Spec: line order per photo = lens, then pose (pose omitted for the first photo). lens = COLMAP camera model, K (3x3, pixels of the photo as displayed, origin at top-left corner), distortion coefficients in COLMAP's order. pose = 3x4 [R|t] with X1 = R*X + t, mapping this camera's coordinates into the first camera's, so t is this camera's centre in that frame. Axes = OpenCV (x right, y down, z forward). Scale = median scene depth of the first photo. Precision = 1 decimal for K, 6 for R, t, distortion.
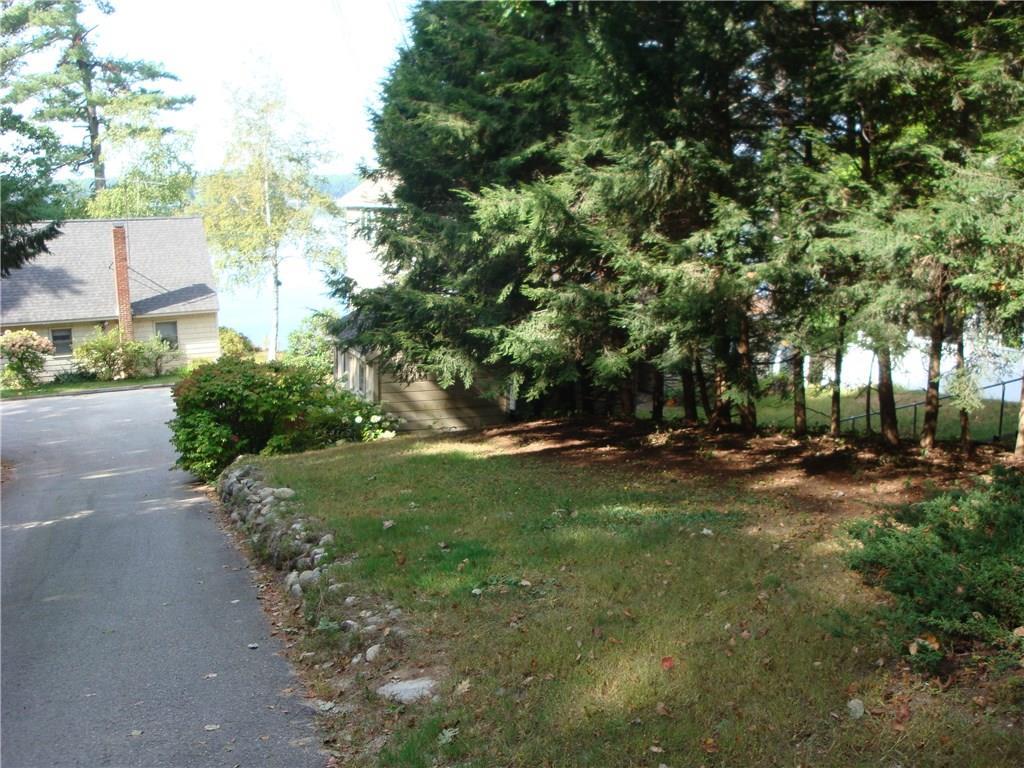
lens RADIAL K [[934.3, 0, 514.2], [0, 934.3, 388.1], [0, 0, 1]] dist [-0.084117, 0.000000]
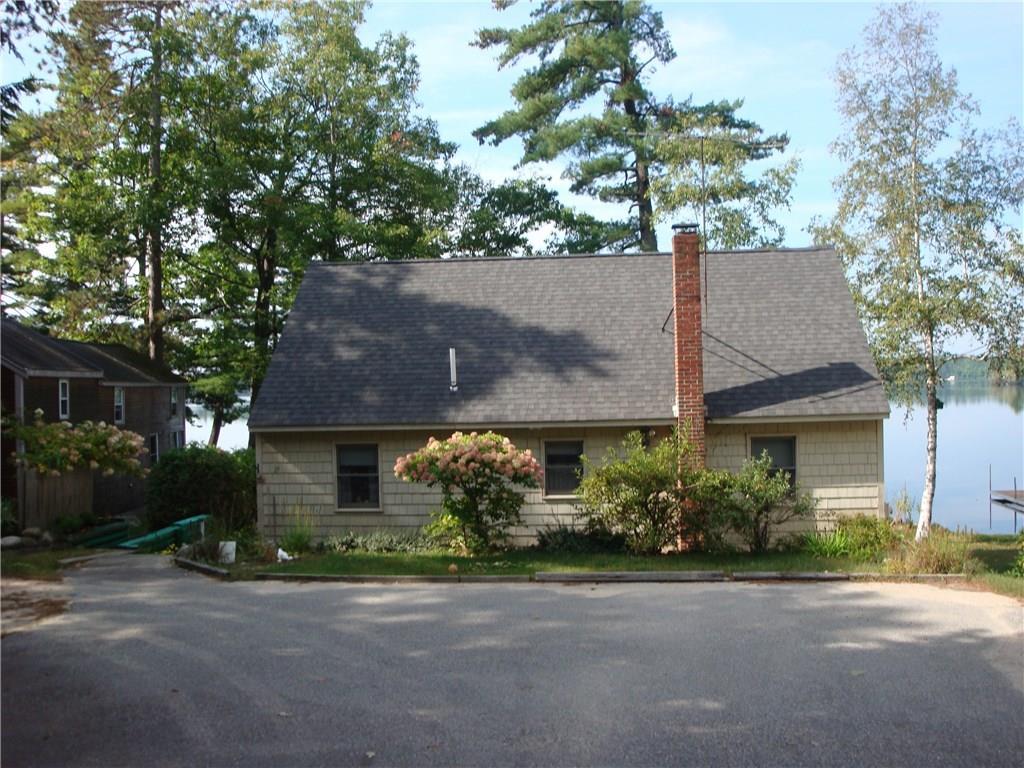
lens RADIAL K [[934.3, 0, 515.0], [0, 934.3, 384.8], [0, 0, 1]] dist [-0.084117, 0.000000]
pose [[0.849113, -0.018519, -0.527887, -0.254606], [-0.088474, 0.980280, -0.176701, -0.003279], [0.520750, 0.196743, 0.830730, 0.569238]]
